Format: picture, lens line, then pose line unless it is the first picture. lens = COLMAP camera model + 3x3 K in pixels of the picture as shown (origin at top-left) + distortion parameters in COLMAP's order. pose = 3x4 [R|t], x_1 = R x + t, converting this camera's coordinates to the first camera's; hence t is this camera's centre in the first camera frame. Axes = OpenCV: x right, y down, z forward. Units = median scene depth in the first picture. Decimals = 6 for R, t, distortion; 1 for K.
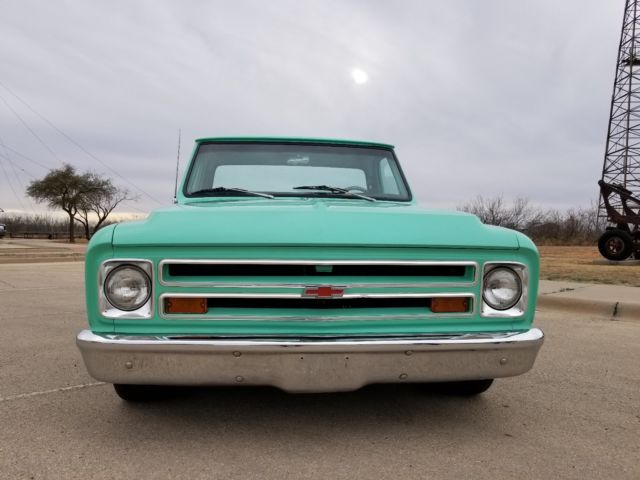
lens RADIAL K [[497.5, 0, 317.8], [0, 497.5, 234.0], [0, 0, 1]] dist [-0.009458, 0.000727]
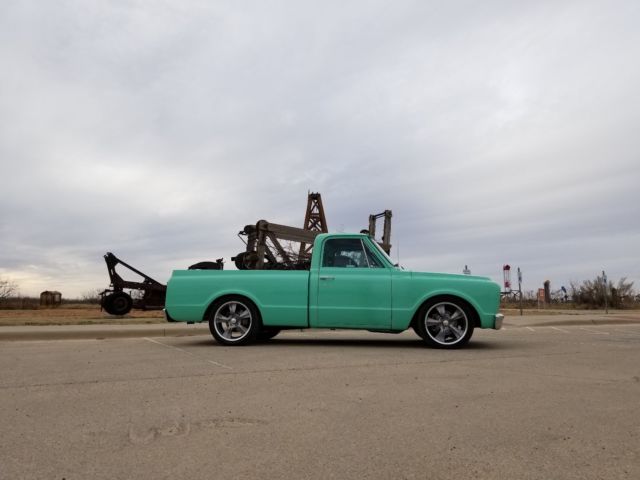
lens RADIAL K [[488.0, 0, 312.9], [0, 488.0, 237.0], [0, 0, 1]] dist [0.025340, -0.003460]
pose [[0.238754, 0.123615, 0.963180, -0.112690], [0.001937, 0.991802, -0.127769, 0.002999], [-0.971078, 0.032371, 0.236557, 0.040433]]
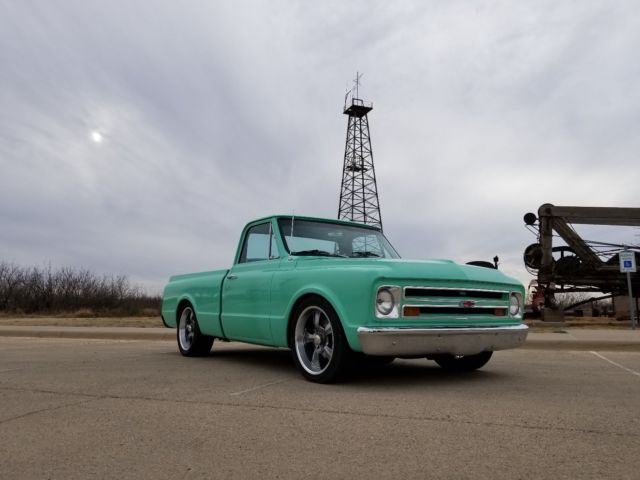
lens RADIAL K [[488.0, 0, 312.9], [0, 488.0, 237.0], [0, 0, 1]] dist [0.025340, -0.003460]
pose [[0.877532, 0.060306, 0.475711, -0.043020], [0.009172, 0.989768, -0.142393, 0.003572], [-0.479431, 0.129318, 0.867999, -0.013598]]
